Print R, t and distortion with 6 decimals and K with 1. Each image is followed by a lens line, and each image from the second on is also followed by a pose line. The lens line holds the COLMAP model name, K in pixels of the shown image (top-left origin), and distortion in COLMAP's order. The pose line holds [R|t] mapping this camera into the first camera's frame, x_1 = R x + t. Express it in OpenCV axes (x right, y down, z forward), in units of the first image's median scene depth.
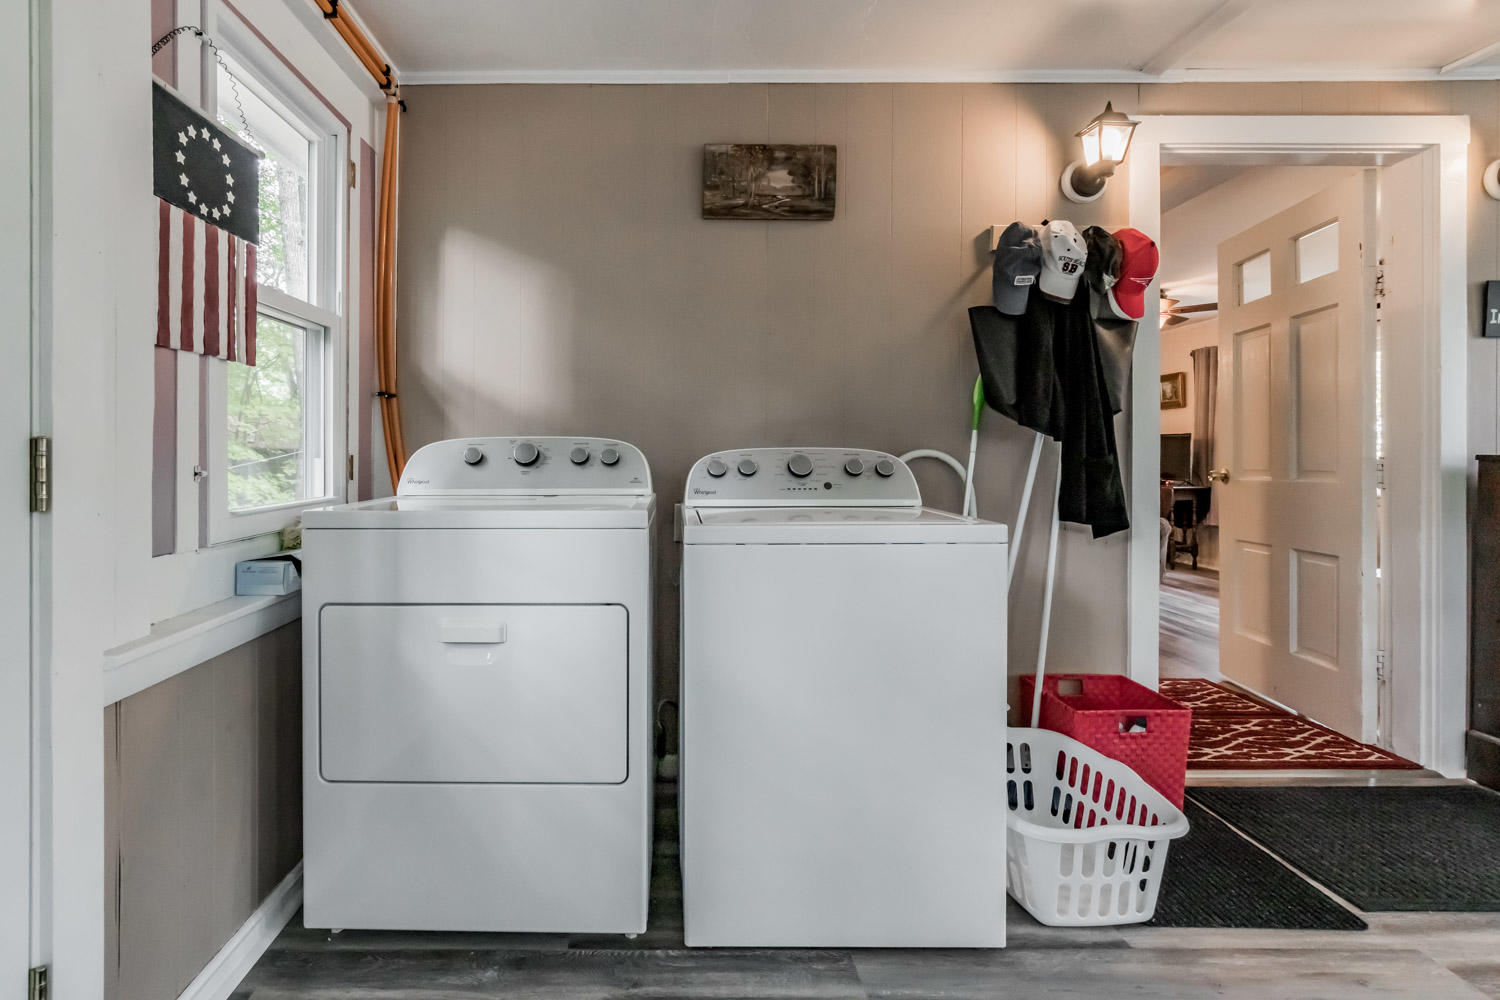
lens RADIAL K [[735.1, 0, 752.1], [0, 735.1, 469.1], [0, 0, 1]] dist [-0.000721, 0.000108]
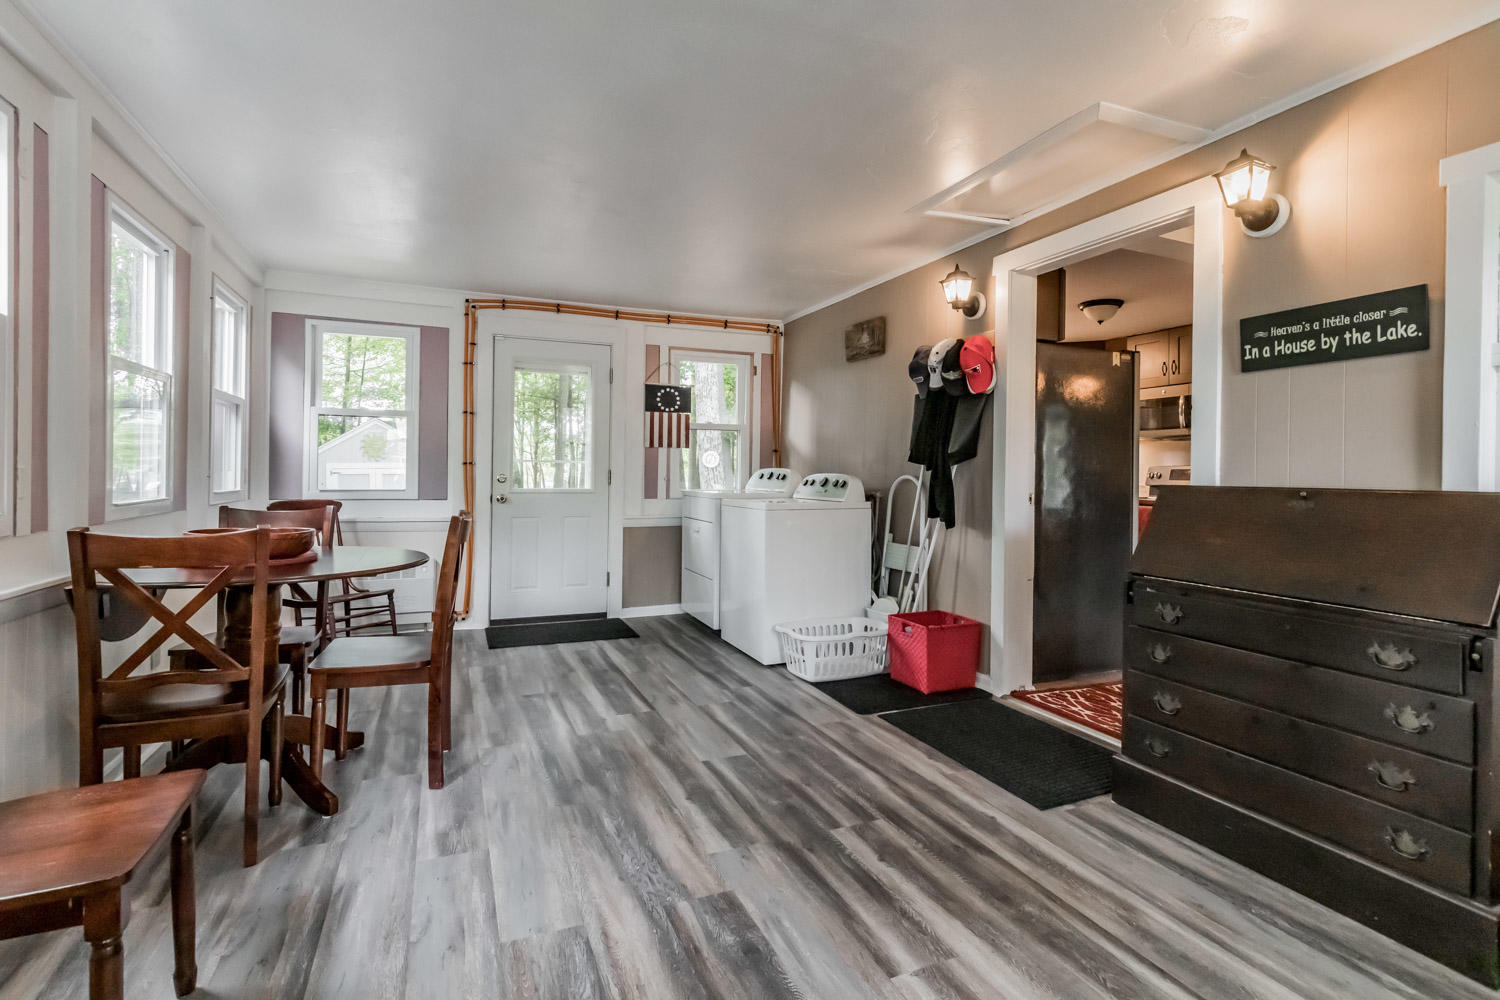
lens RADIAL K [[714.1, 0, 754.1], [0, 714.1, 487.9], [0, 0, 1]] dist [0.000707, -0.000189]
pose [[0.403985, 0.025962, -0.914397, 2.417680], [-0.031447, 0.999400, 0.014482, -0.011598], [0.914225, 0.022905, 0.404559, -0.067289]]
